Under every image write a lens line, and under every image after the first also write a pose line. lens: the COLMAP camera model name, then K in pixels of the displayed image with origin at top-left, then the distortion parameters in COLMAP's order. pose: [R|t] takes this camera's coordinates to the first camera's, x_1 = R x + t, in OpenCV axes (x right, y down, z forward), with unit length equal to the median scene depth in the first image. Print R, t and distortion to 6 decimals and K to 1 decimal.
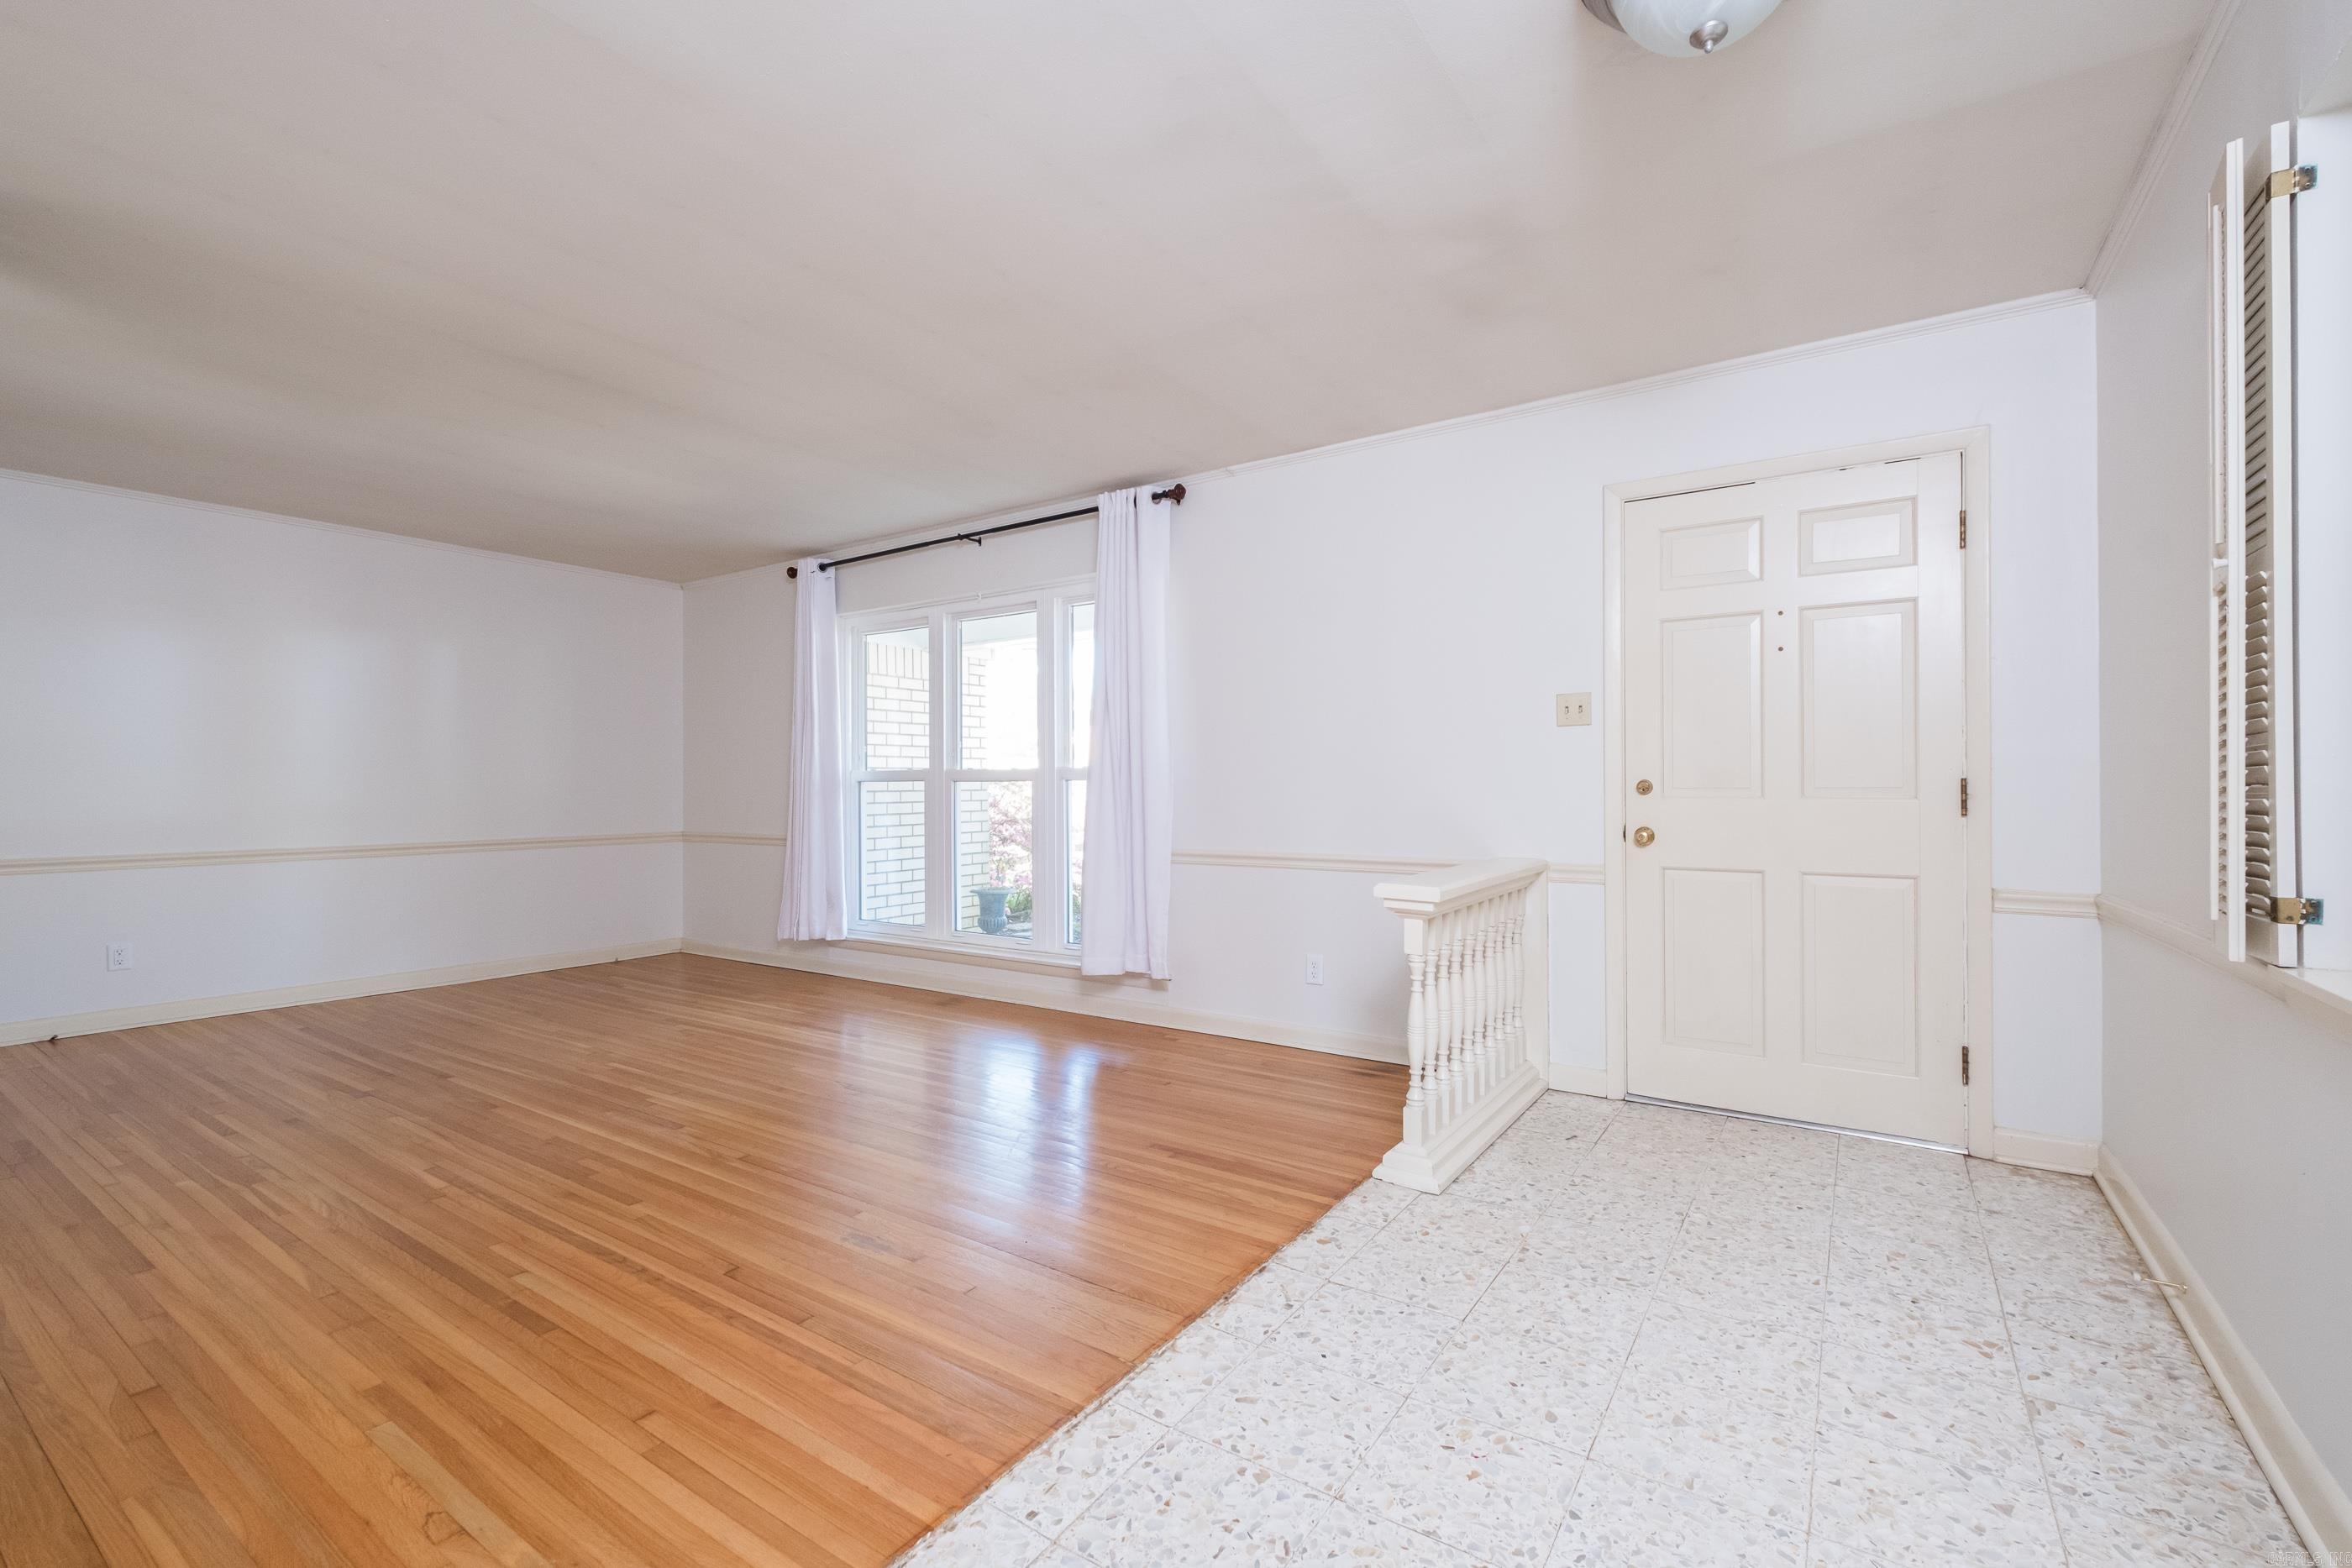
lens RADIAL K [[1020.4, 0, 1198.1], [0, 1020.4, 785.9], [0, 0, 1]] dist [0.004965, -0.003174]
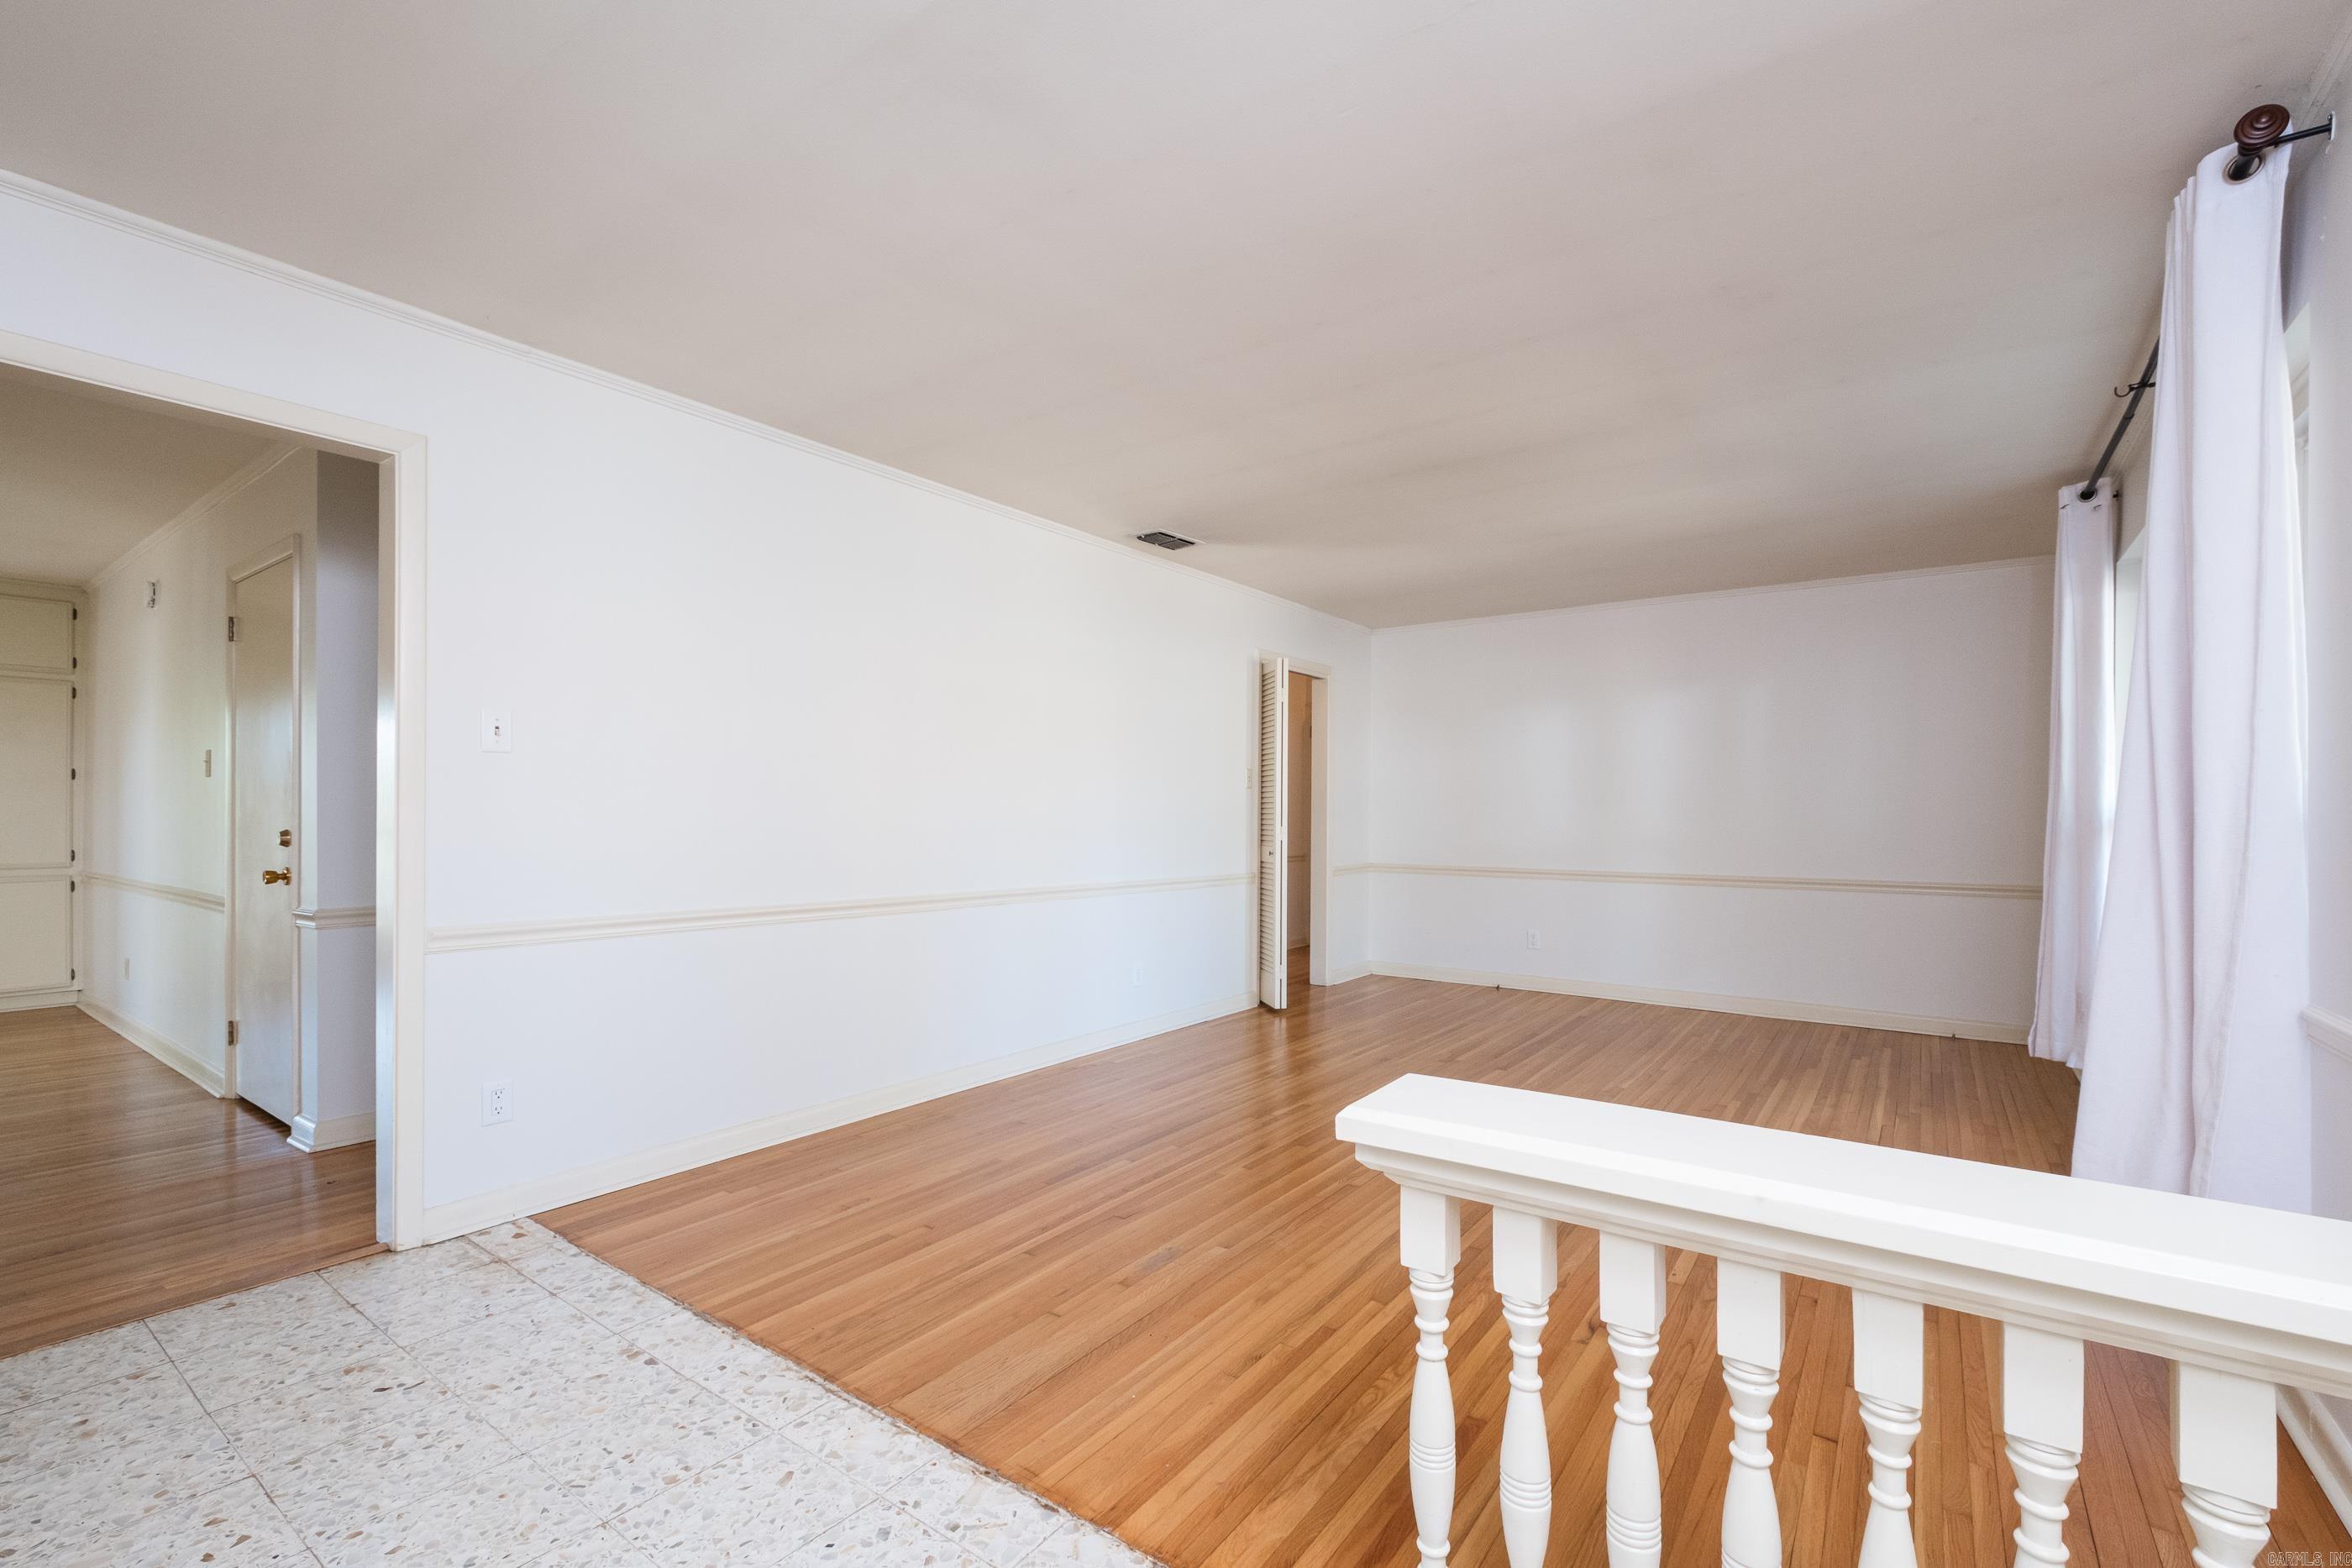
lens RADIAL K [[1020.4, 0, 1197.8], [0, 1020.4, 801.7], [0, 0, 1]] dist [0.004965, -0.003174]
pose [[-0.041052, 0.003464, -0.999151, 0.843424], [-0.001985, 0.999992, 0.003548, -0.056906], [0.999155, 0.002129, -0.041044, 1.177495]]
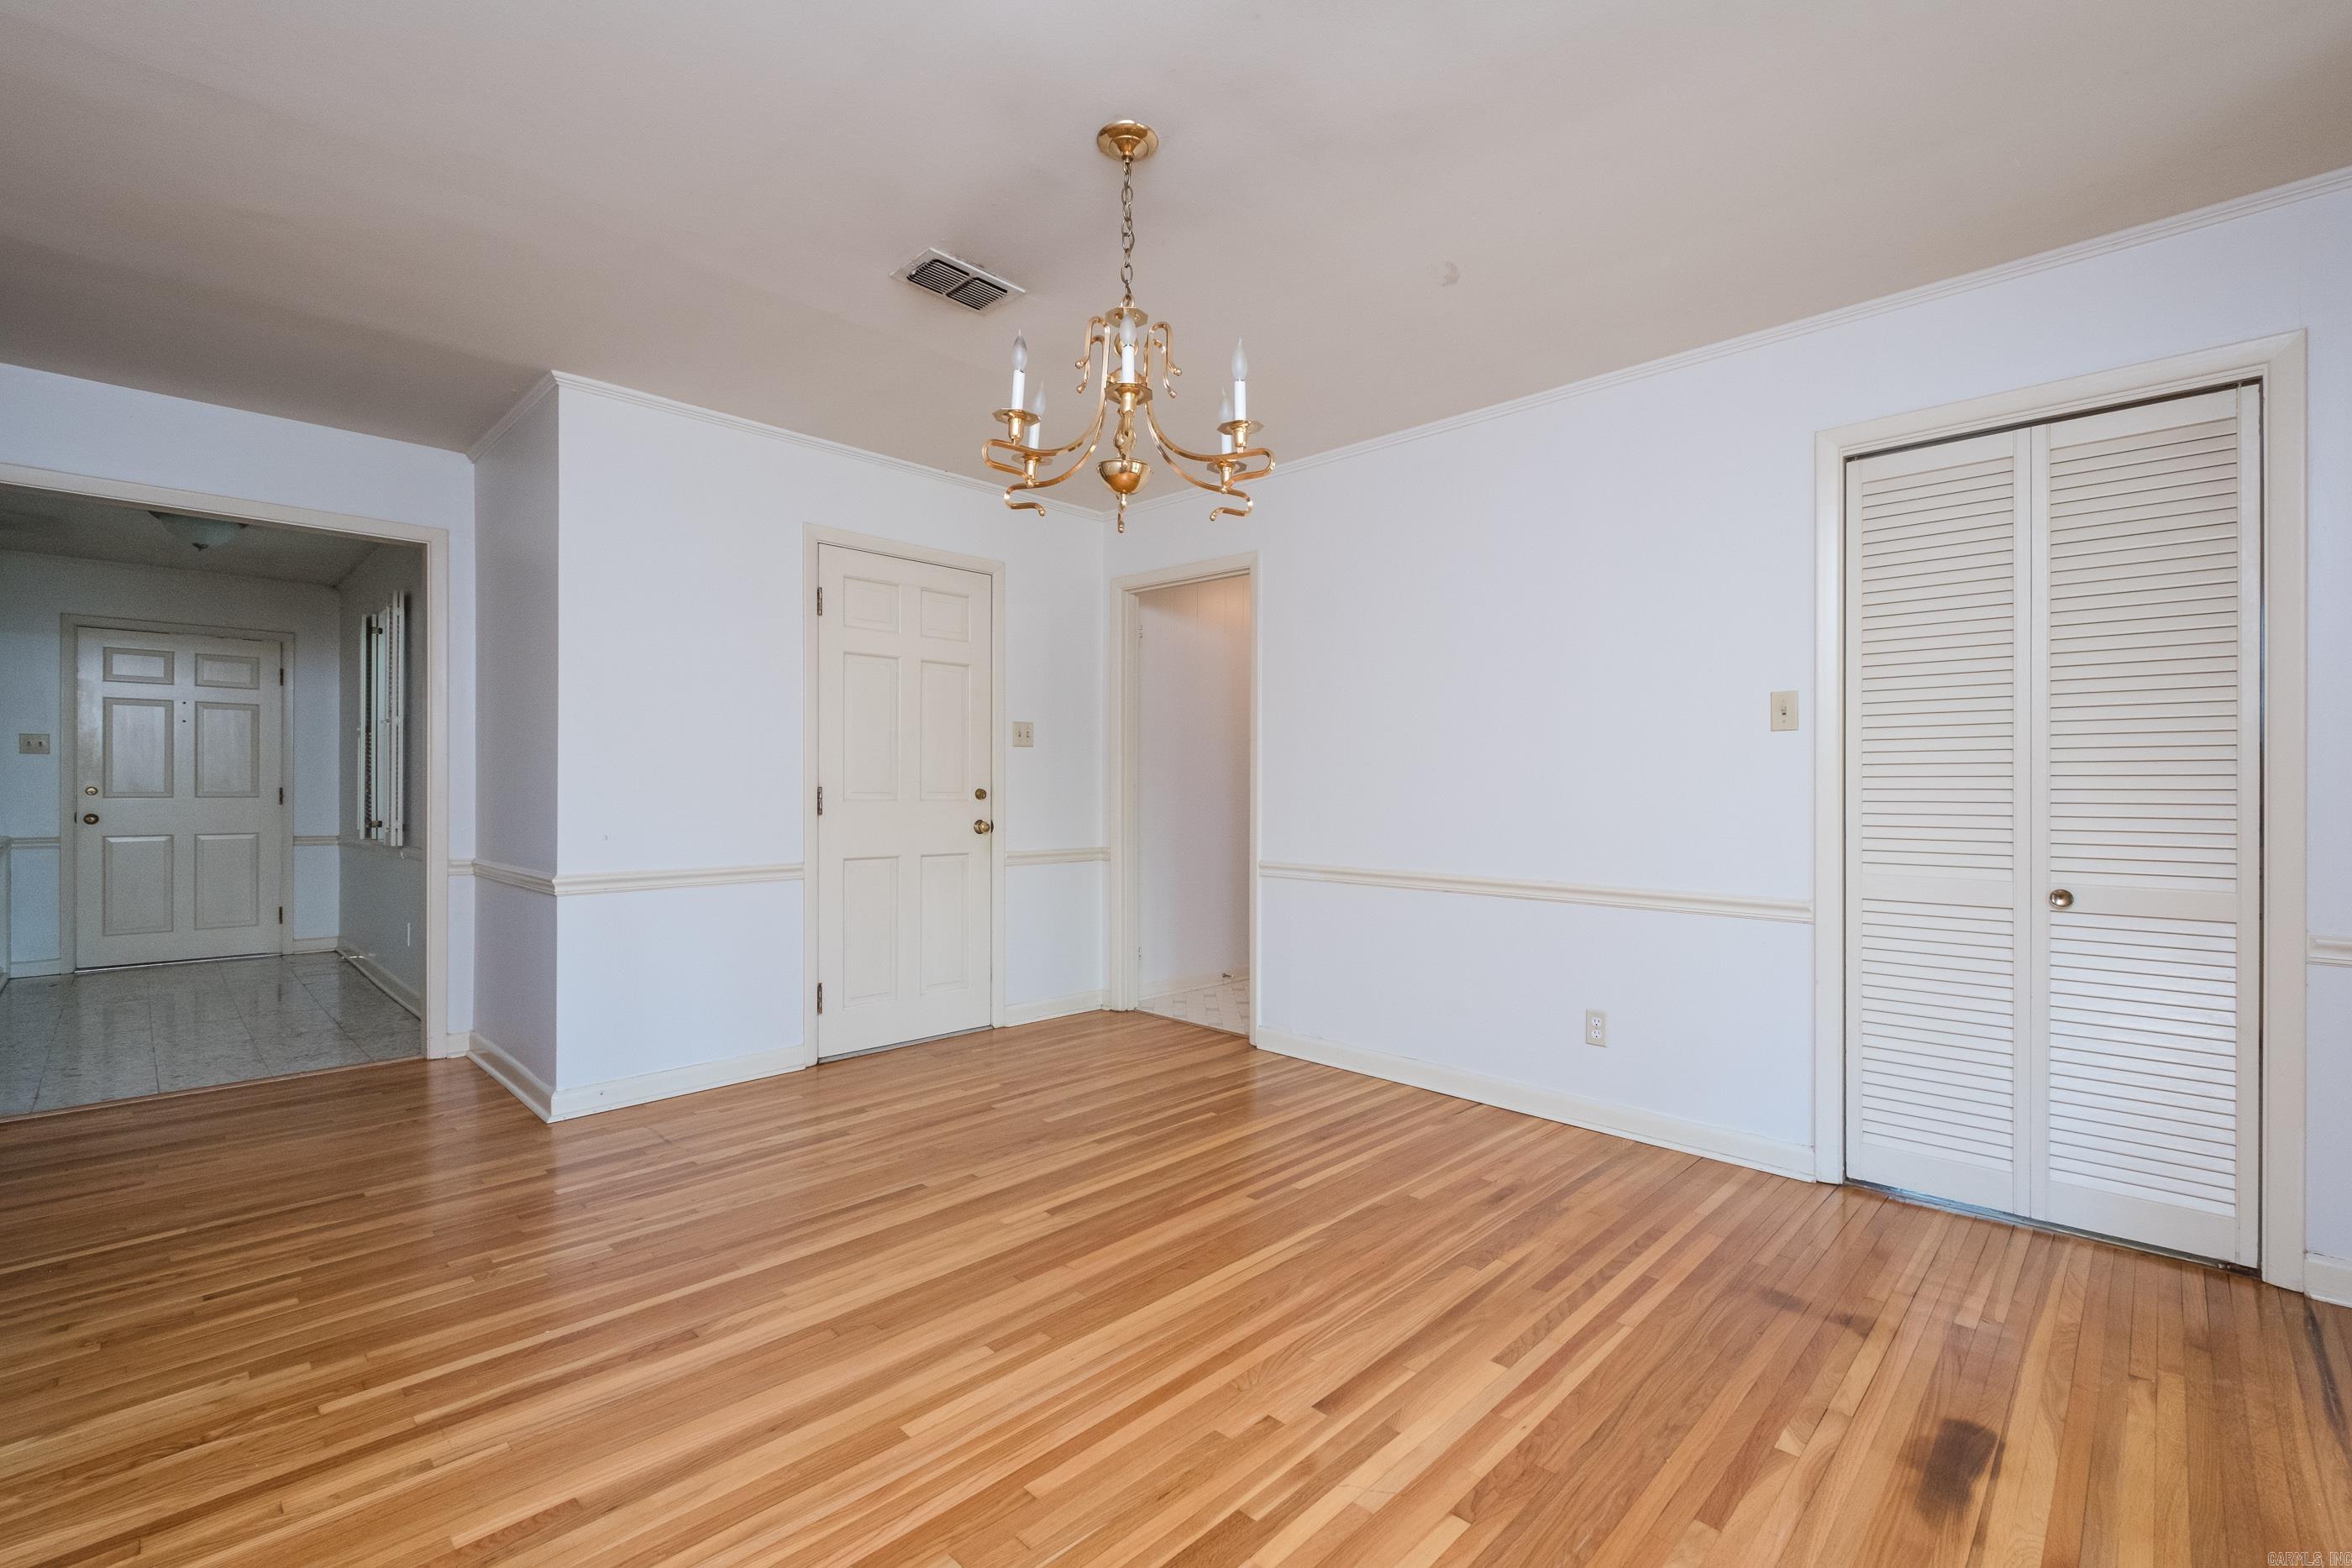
lens RADIAL K [[1020.4, 0, 1163.6], [0, 1020.4, 786.7], [0, 0, 1]] dist [0.004965, -0.003174]
pose [[0.208578, 0.007312, 0.977978, -1.124530], [-0.002588, 0.999973, -0.006924, 0.001363], [-0.978002, -0.001087, 0.208591, -1.472451]]
